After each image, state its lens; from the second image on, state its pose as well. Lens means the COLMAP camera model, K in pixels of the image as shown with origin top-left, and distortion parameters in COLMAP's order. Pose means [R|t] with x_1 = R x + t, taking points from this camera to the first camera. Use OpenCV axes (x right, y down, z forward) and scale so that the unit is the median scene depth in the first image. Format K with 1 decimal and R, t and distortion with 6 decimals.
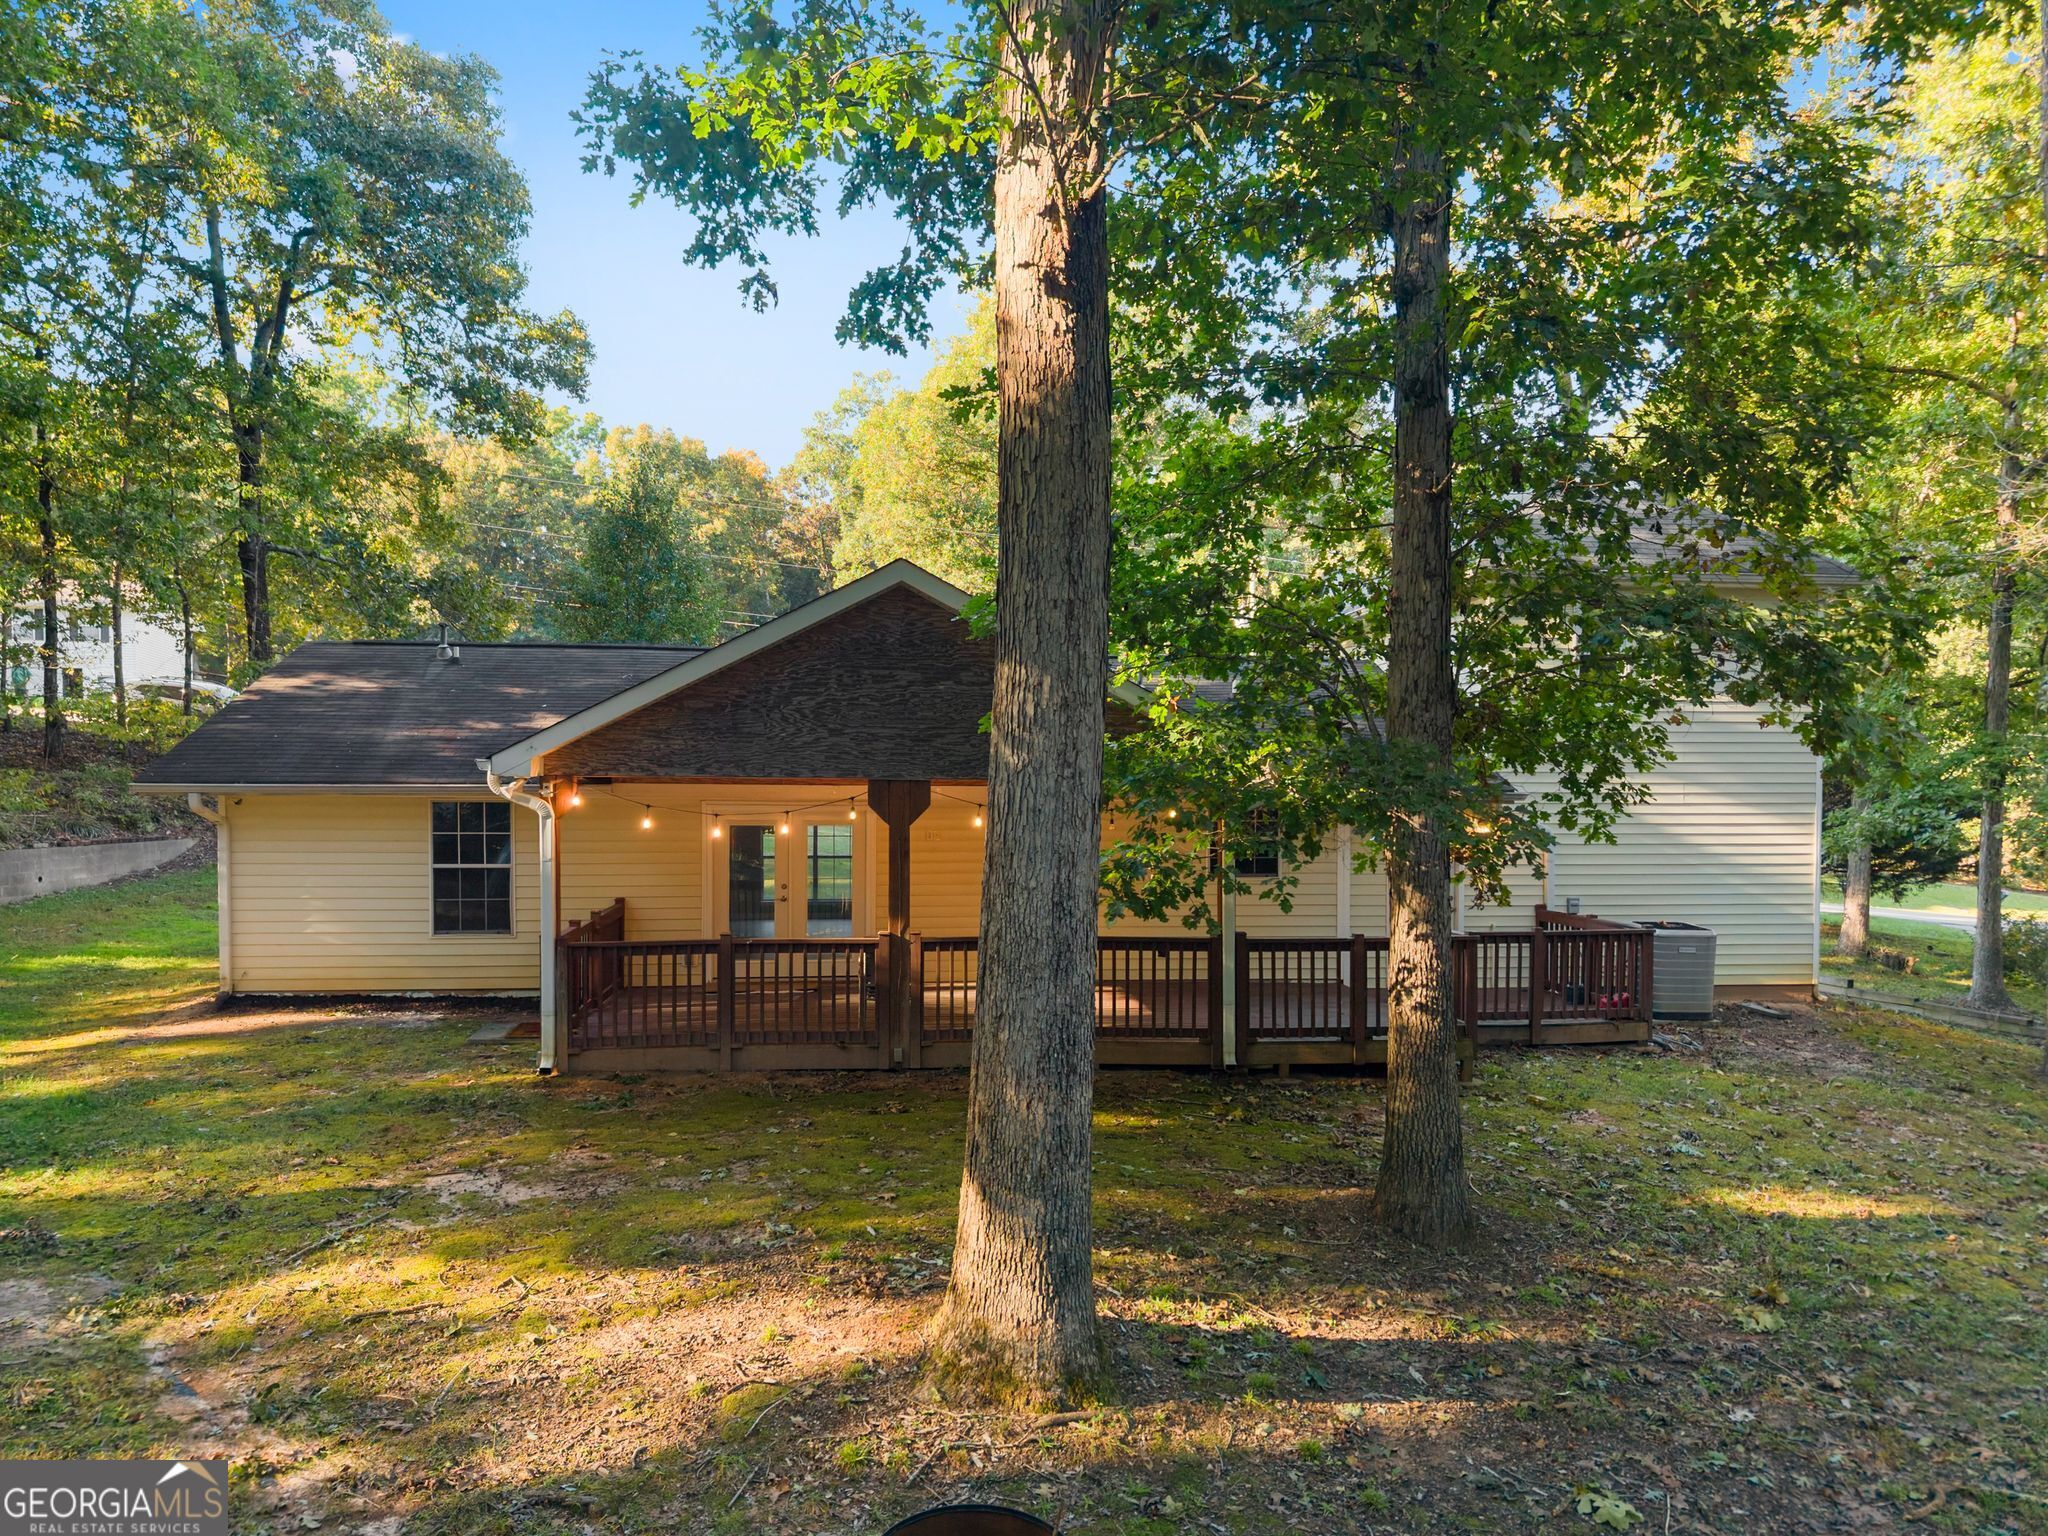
lens RADIAL K [[1498.6, 0, 1024.0], [0, 1498.6, 768.0], [0, 0, 1]] dist [0.000935, -0.008128]
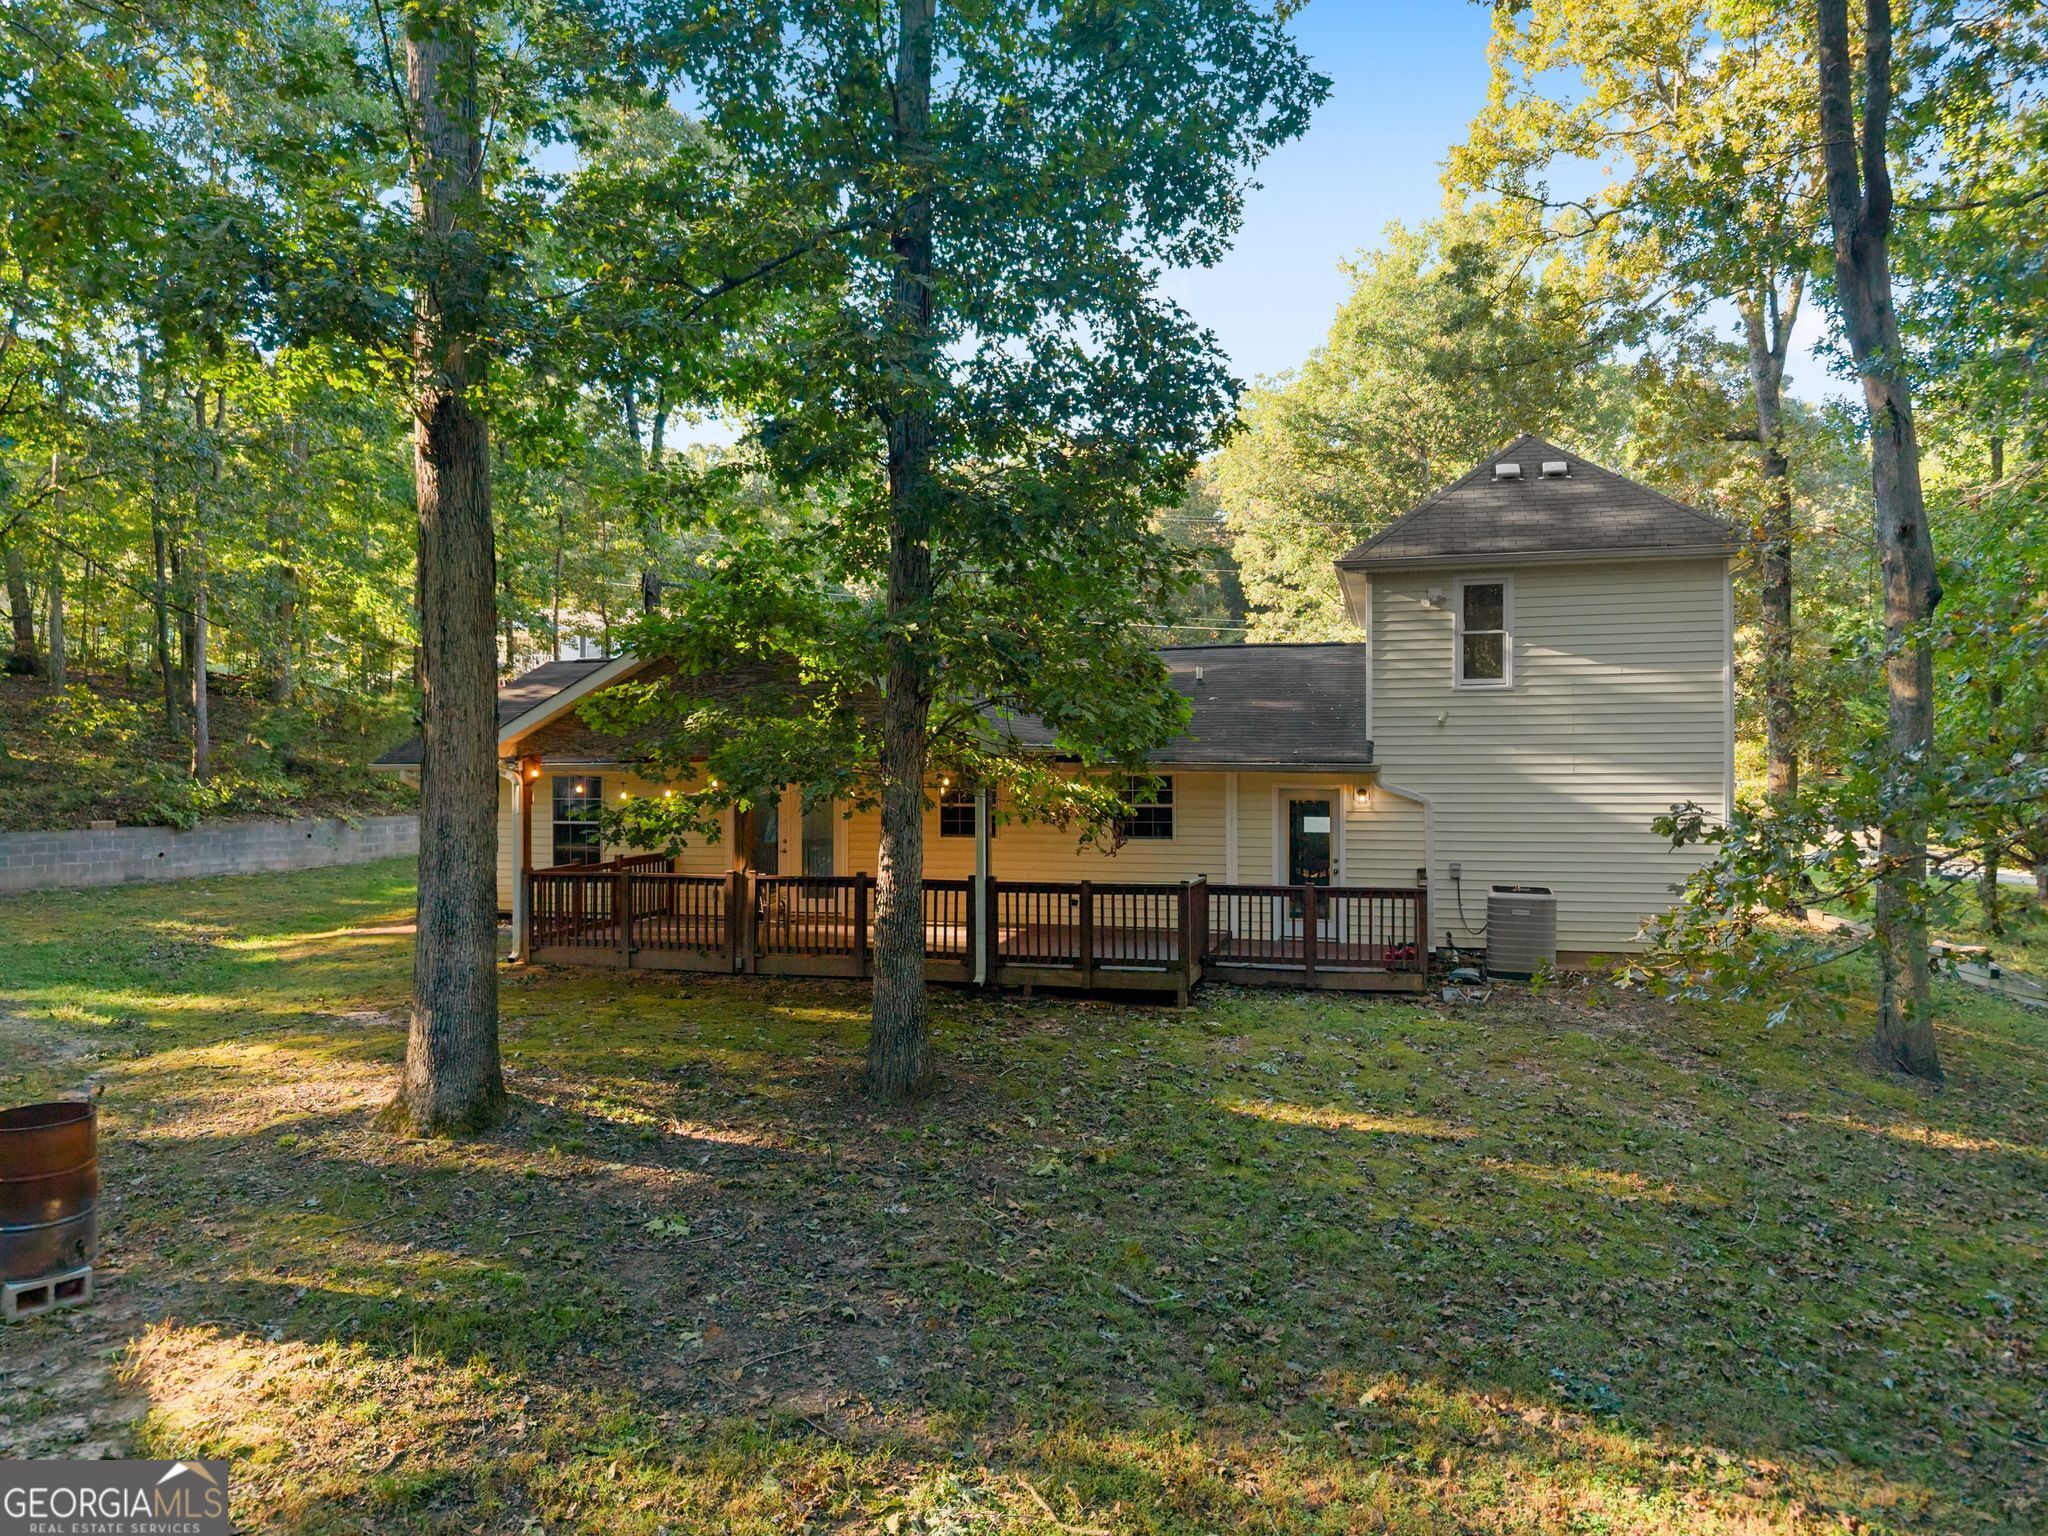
lens RADIAL K [[1498.6, 0, 1024.0], [0, 1498.6, 768.0], [0, 0, 1]] dist [0.000935, -0.008128]
pose [[0.916640, -0.009377, -0.399604, 0.660945], [0.012648, 0.999905, 0.005548, 0.014386], [0.399514, -0.010139, 0.916671, -0.115061]]
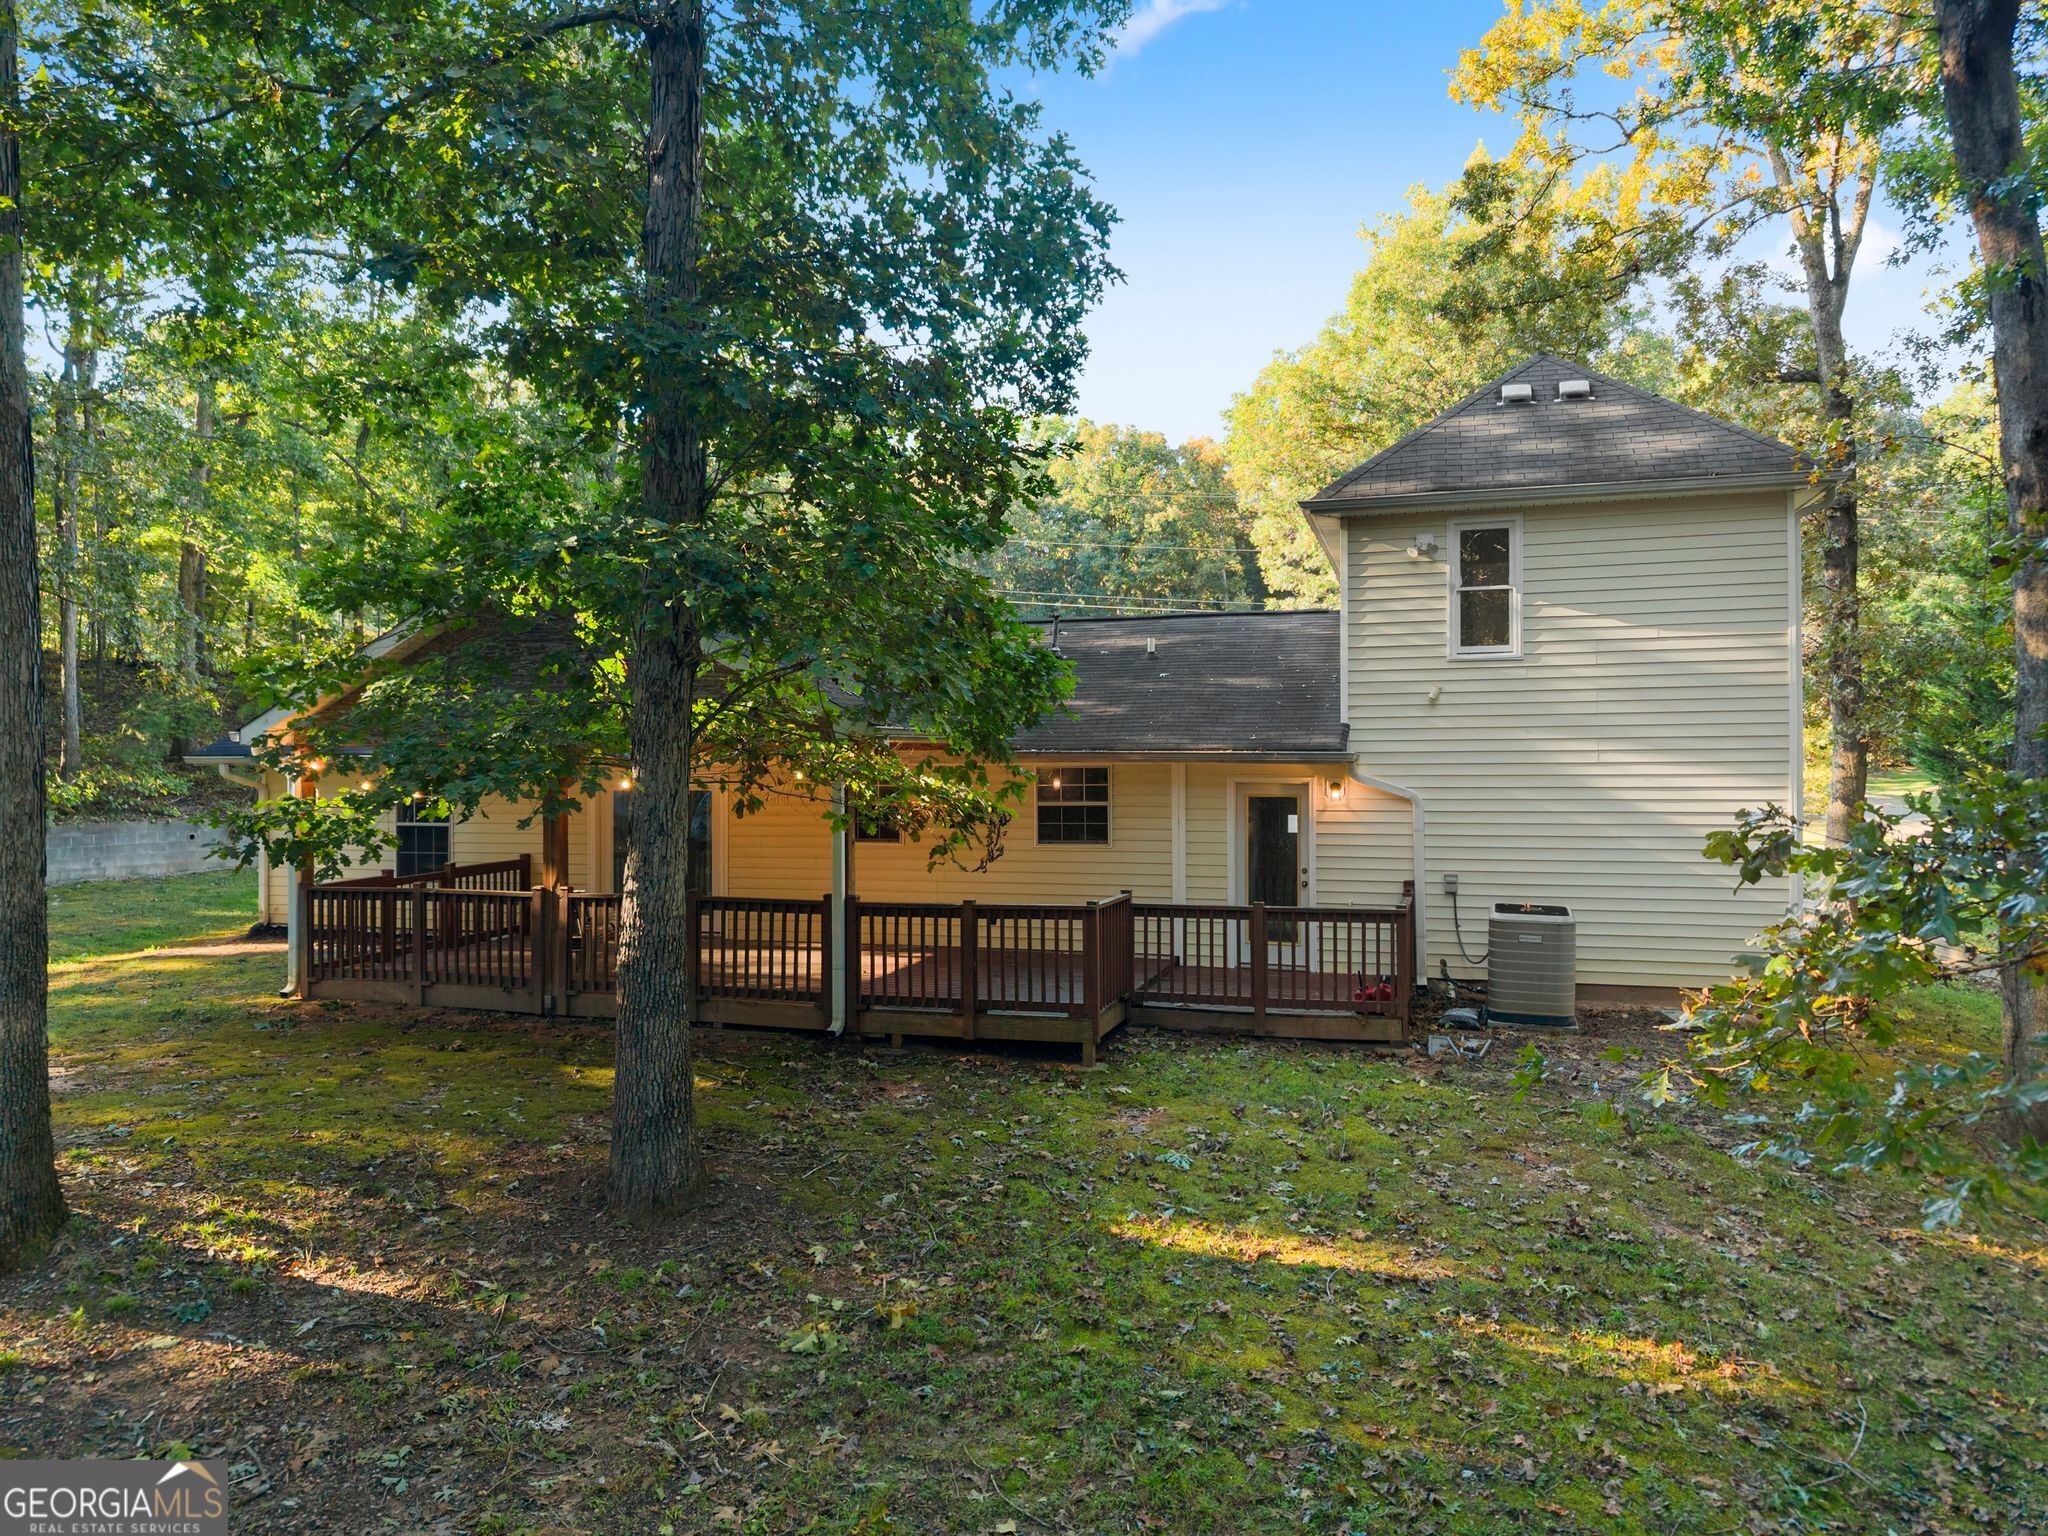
lens RADIAL K [[1462.8, 0, 1036.5], [0, 1462.8, 758.4], [0, 0, 1]] dist [-0.000063, -0.002456]
pose [[0.906289, -0.013185, -0.422453, 0.653792], [0.015721, 0.999873, 0.002520, 0.020919], [0.422366, -0.008926, 0.906381, 0.194586]]
